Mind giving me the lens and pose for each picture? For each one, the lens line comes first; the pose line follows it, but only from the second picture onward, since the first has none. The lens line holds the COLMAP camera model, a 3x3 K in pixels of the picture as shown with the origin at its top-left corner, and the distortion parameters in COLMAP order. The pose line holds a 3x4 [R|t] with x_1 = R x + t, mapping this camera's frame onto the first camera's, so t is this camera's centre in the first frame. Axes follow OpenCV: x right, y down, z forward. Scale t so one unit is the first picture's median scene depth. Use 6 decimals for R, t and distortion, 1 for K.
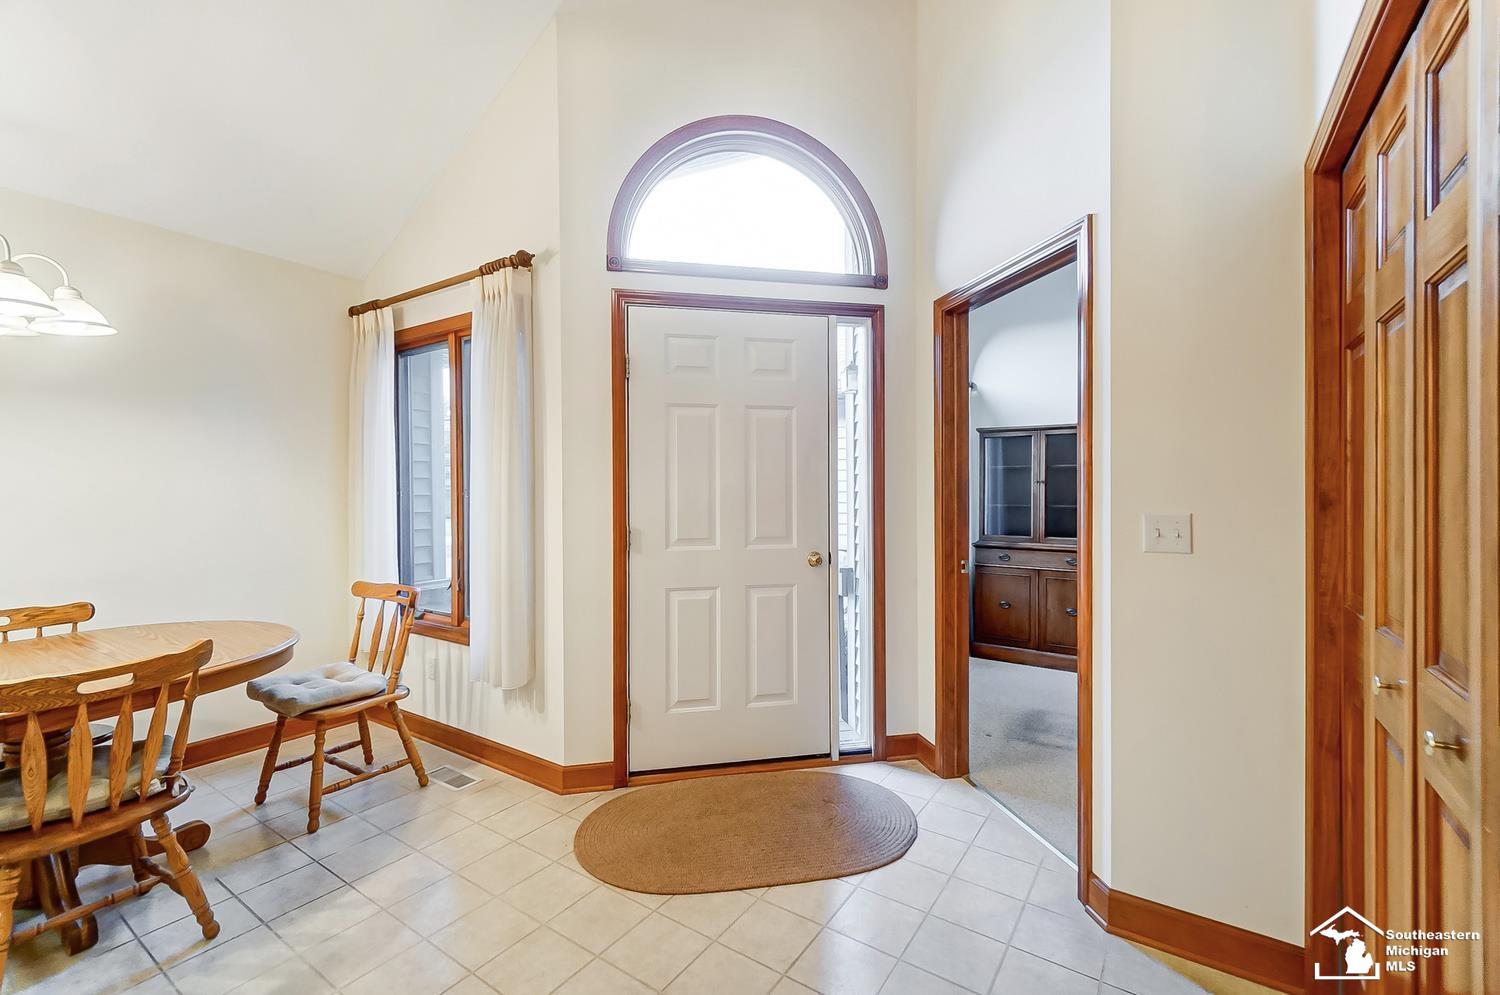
lens RADIAL K [[639.4, 0, 750.0], [0, 639.4, 497.5], [0, 0, 1]] dist [0.064800, -0.000161]
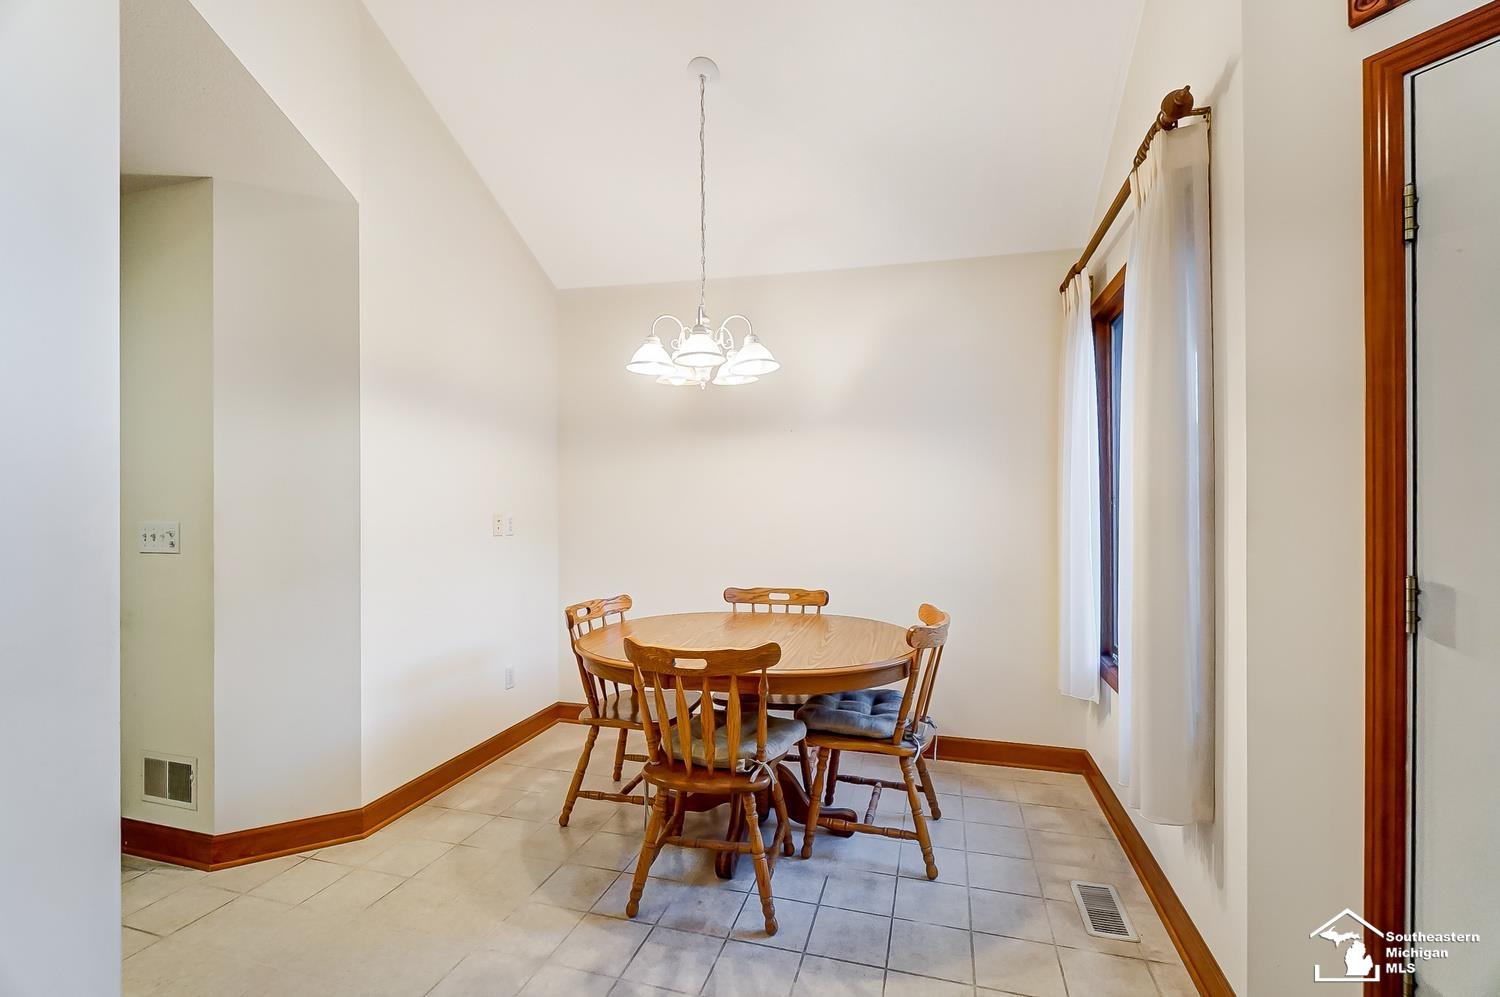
lens RADIAL K [[649.3, 0, 732.7], [0, 649.3, 503.4], [0, 0, 1]] dist [0.000920, 0.000089]
pose [[0.328201, -0.000540, -0.944608, 0.087207], [-0.012908, 0.999904, -0.005057, 0.003467], [0.944520, 0.013852, 0.328163, 0.473884]]
